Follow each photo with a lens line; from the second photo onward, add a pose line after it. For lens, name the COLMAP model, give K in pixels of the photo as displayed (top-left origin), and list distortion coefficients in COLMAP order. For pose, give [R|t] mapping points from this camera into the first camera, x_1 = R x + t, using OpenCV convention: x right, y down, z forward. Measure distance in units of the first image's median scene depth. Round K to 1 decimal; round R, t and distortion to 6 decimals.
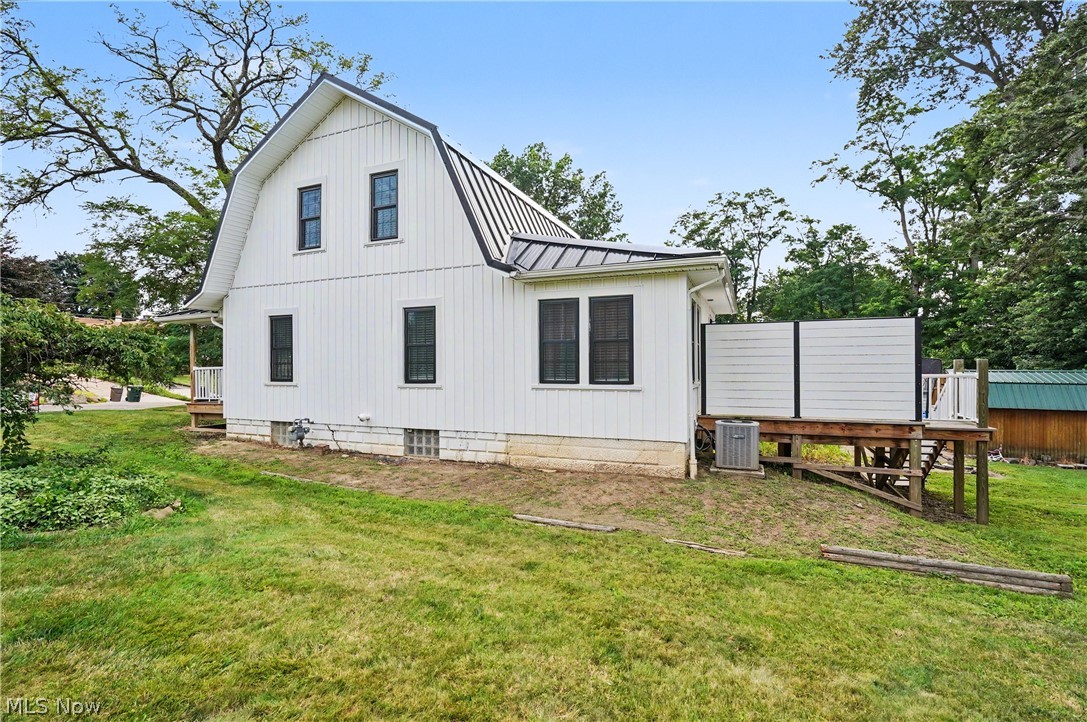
lens RADIAL K [[507.0, 0, 537.7], [0, 507.0, 358.3], [0, 0, 1]] dist [-0.017533, -0.000180]
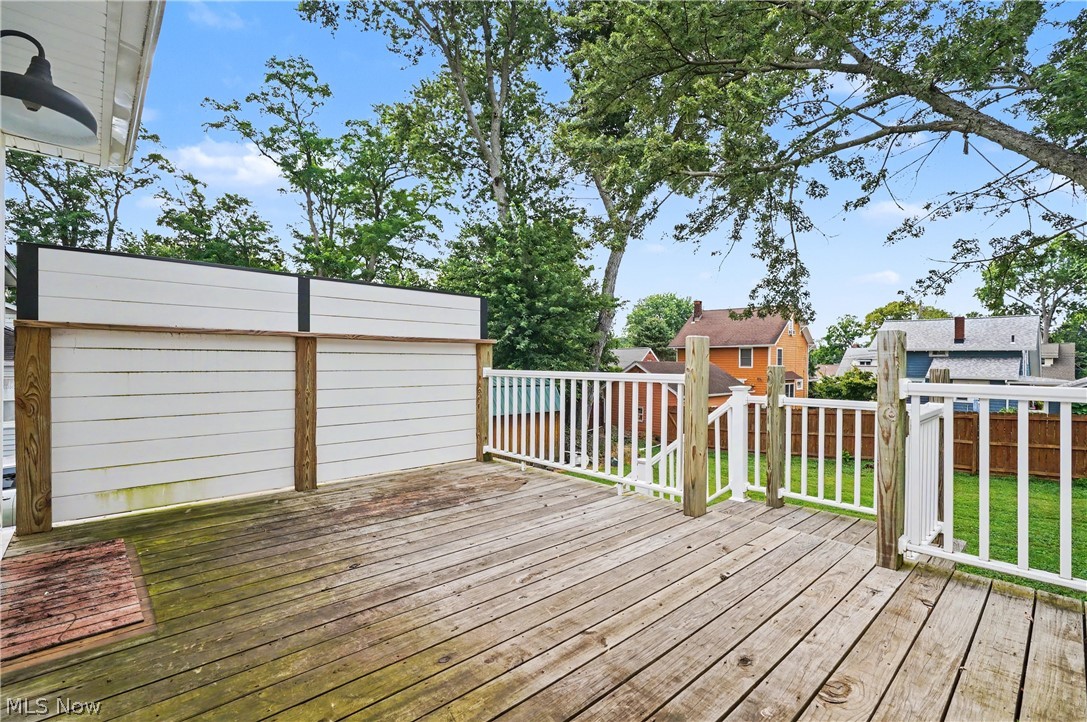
lens RADIAL K [[490.3, 0, 550.8], [0, 490.3, 363.7], [0, 0, 1]] dist [-0.009096, -0.001471]
pose [[0.399148, -0.004837, 0.916874, 0.065134], [-0.009002, 0.999917, 0.009194, 0.003988], [-0.916842, -0.011923, 0.399072, 0.189691]]
